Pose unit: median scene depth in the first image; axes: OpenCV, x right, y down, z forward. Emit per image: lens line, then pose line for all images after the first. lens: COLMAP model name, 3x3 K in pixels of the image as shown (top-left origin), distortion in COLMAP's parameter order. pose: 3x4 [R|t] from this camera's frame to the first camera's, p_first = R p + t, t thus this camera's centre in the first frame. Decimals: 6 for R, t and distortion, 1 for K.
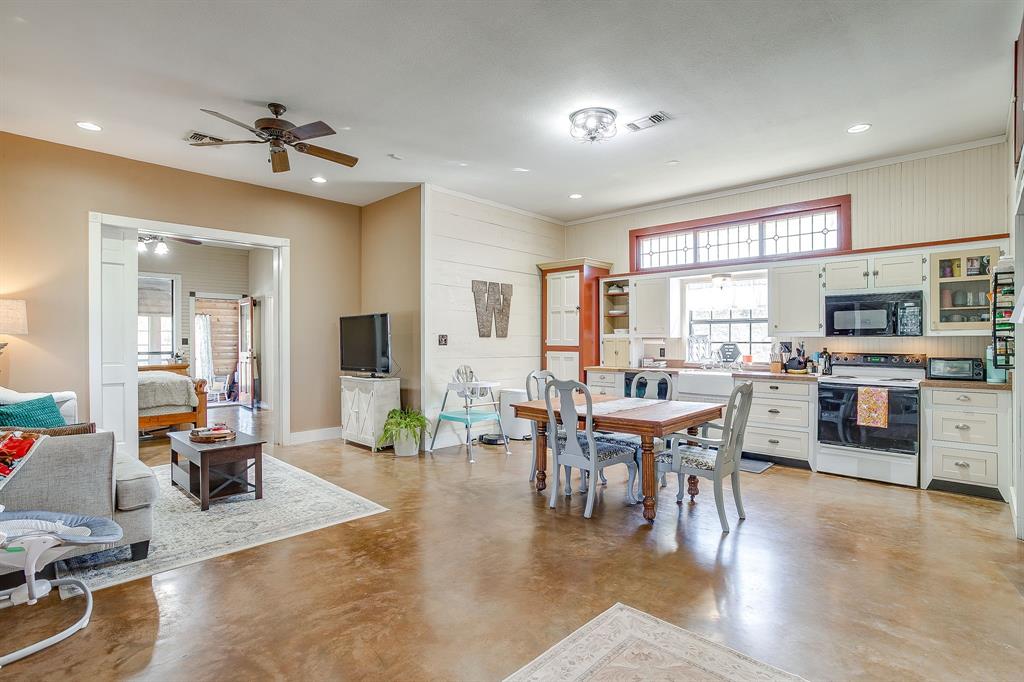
lens RADIAL K [[501.9, 0, 508.9], [0, 501.9, 340.5], [0, 0, 1]] dist [-0.059056, 0.038933]
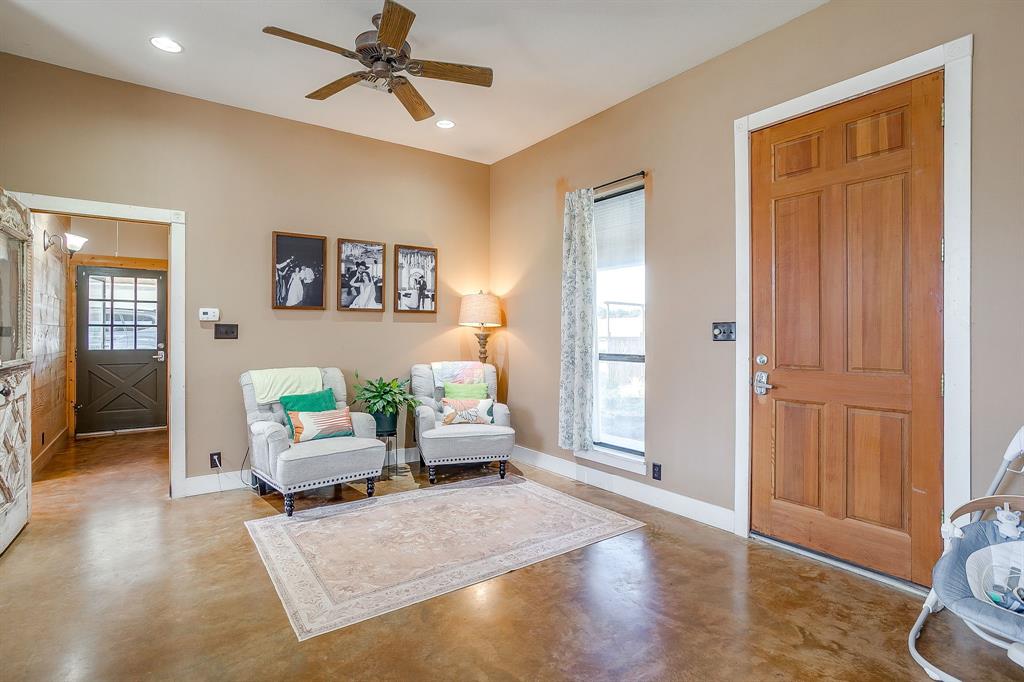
lens RADIAL K [[502.4, 0, 504.9], [0, 502.4, 331.7], [0, 0, 1]] dist [-0.057080, 0.033133]
pose [[-0.984071, -0.001828, 0.177768, -0.128840], [-0.002805, 0.999982, -0.005248, 0.001896], [-0.177756, -0.005663, -0.984058, 0.844783]]
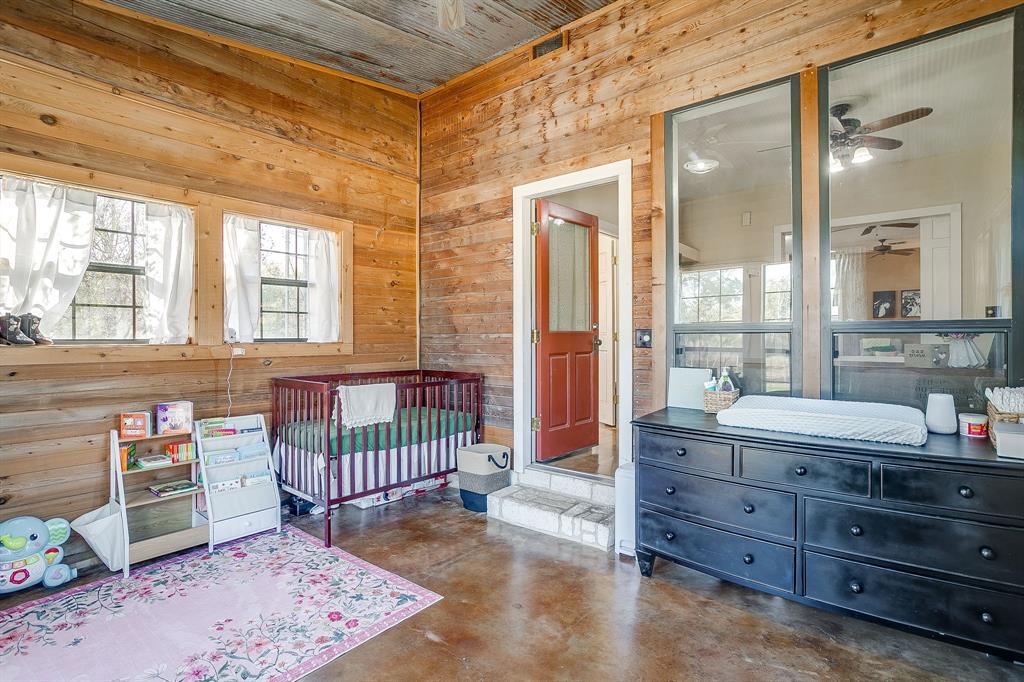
lens RADIAL K [[501.9, 0, 508.9], [0, 501.9, 340.5], [0, 0, 1]] dist [-0.059056, 0.038933]
pose [[-0.065539, -0.006201, 0.997831, -1.894067], [-0.001232, 0.999980, 0.006134, 0.058390], [-0.997849, -0.000827, -0.065546, 2.043659]]
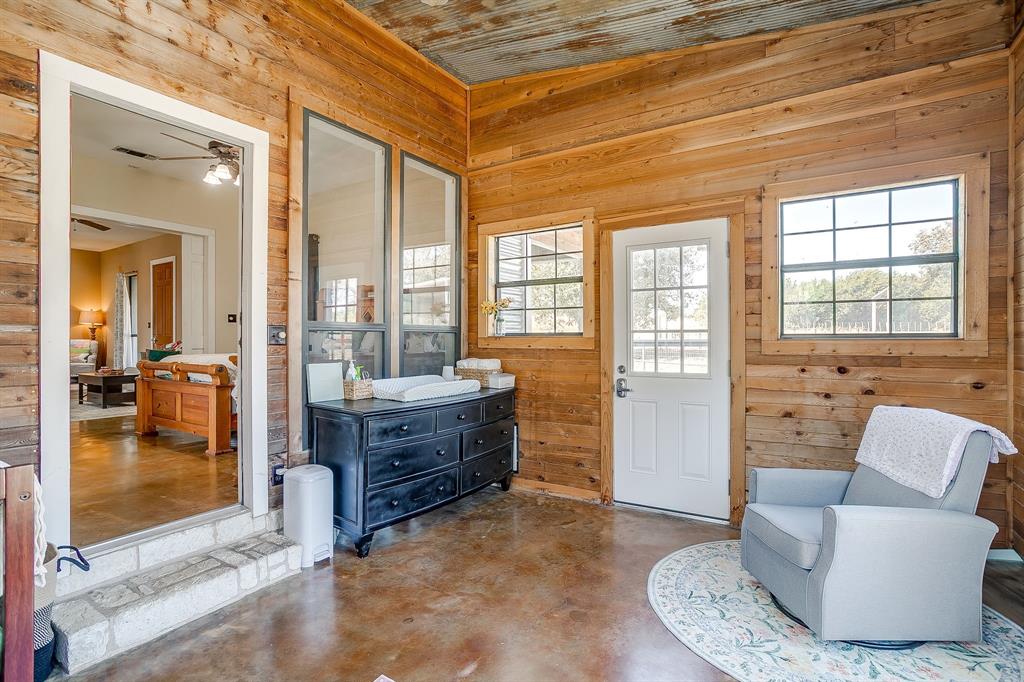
lens RADIAL K [[501.9, 0, 508.9], [0, 501.9, 340.5], [0, 0, 1]] dist [-0.059056, 0.038933]
pose [[-0.981678, 0.006160, -0.190450, -1.385944], [0.005844, 0.999980, 0.002223, 0.066814], [0.190460, 0.001069, -0.981694, 2.489246]]
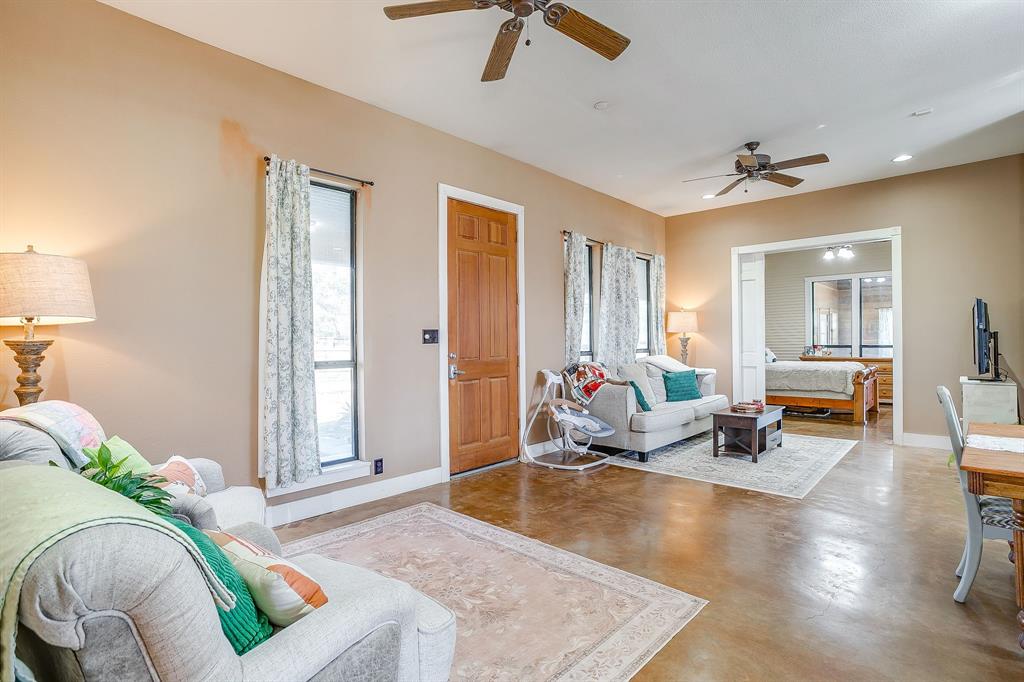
lens RADIAL K [[501.9, 0, 508.9], [0, 501.9, 340.5], [0, 0, 1]] dist [-0.059056, 0.038933]
pose [[0.019828, 0.002301, -0.999801, 0.567256], [0.009316, 0.999954, 0.002486, 0.003697], [0.999760, -0.009363, 0.019806, 0.281089]]
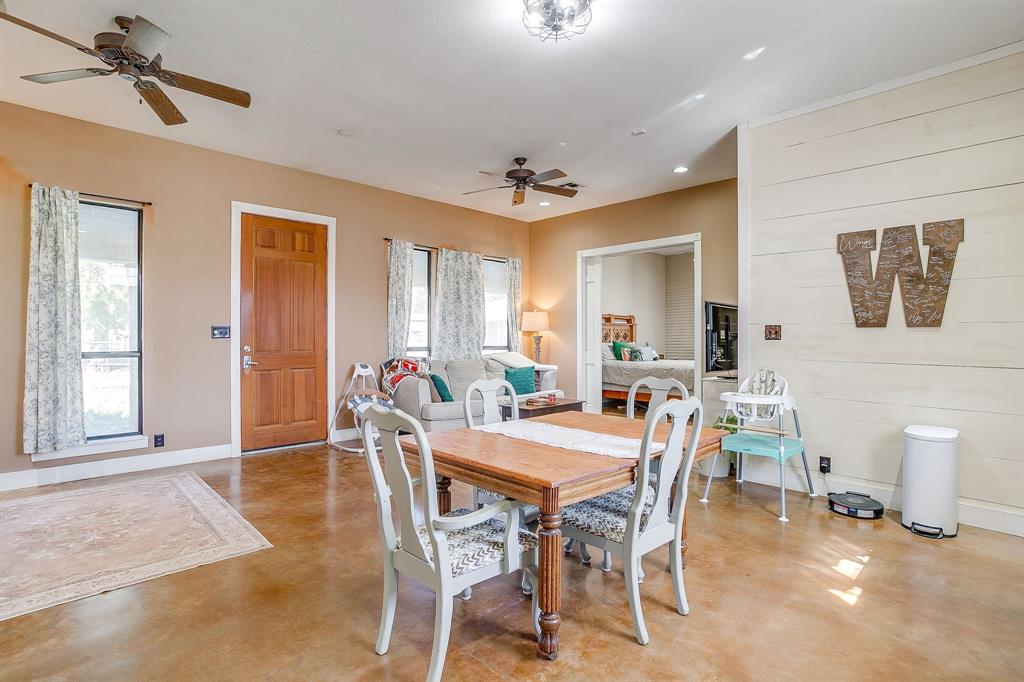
lens RADIAL K [[501.9, 0, 508.9], [0, 501.9, 340.5], [0, 0, 1]] dist [-0.059056, 0.038933]
pose [[-0.034145, 0.008496, -0.999381, 0.678546], [-0.001045, 0.999963, 0.008537, 0.004952], [0.999416, 0.001336, -0.034135, 0.776032]]
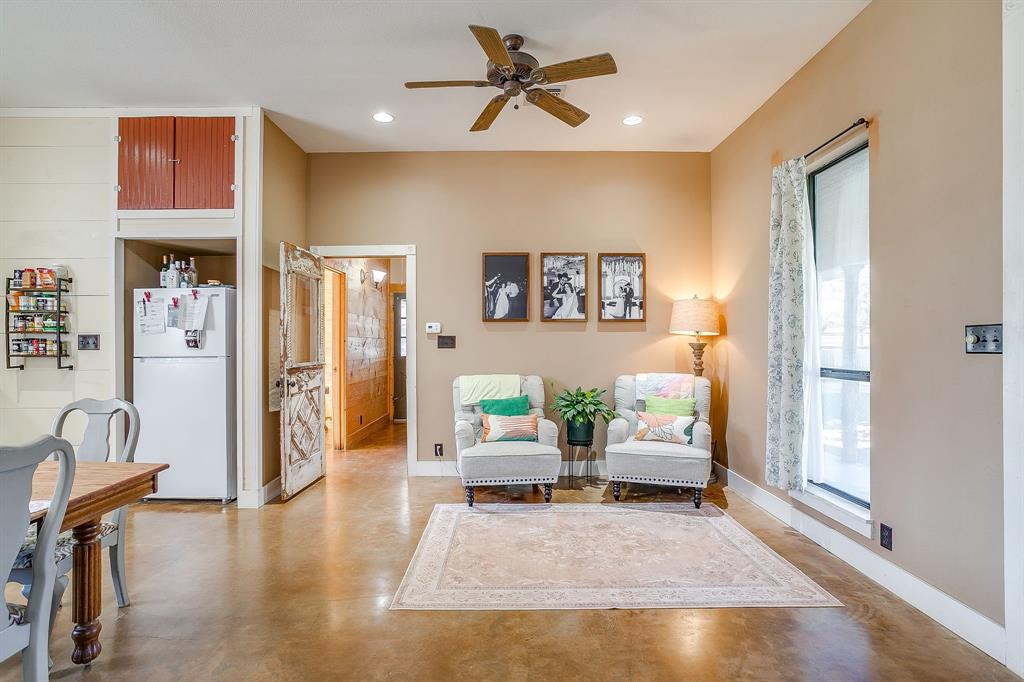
lens RADIAL K [[501.9, 0, 508.9], [0, 501.9, 340.5], [0, 0, 1]] dist [-0.059056, 0.038933]
pose [[-0.701112, 0.003906, 0.713040, -0.306965], [-0.000536, 0.999982, -0.006005, 0.001573], [-0.713051, -0.004592, -0.701097, 0.725277]]
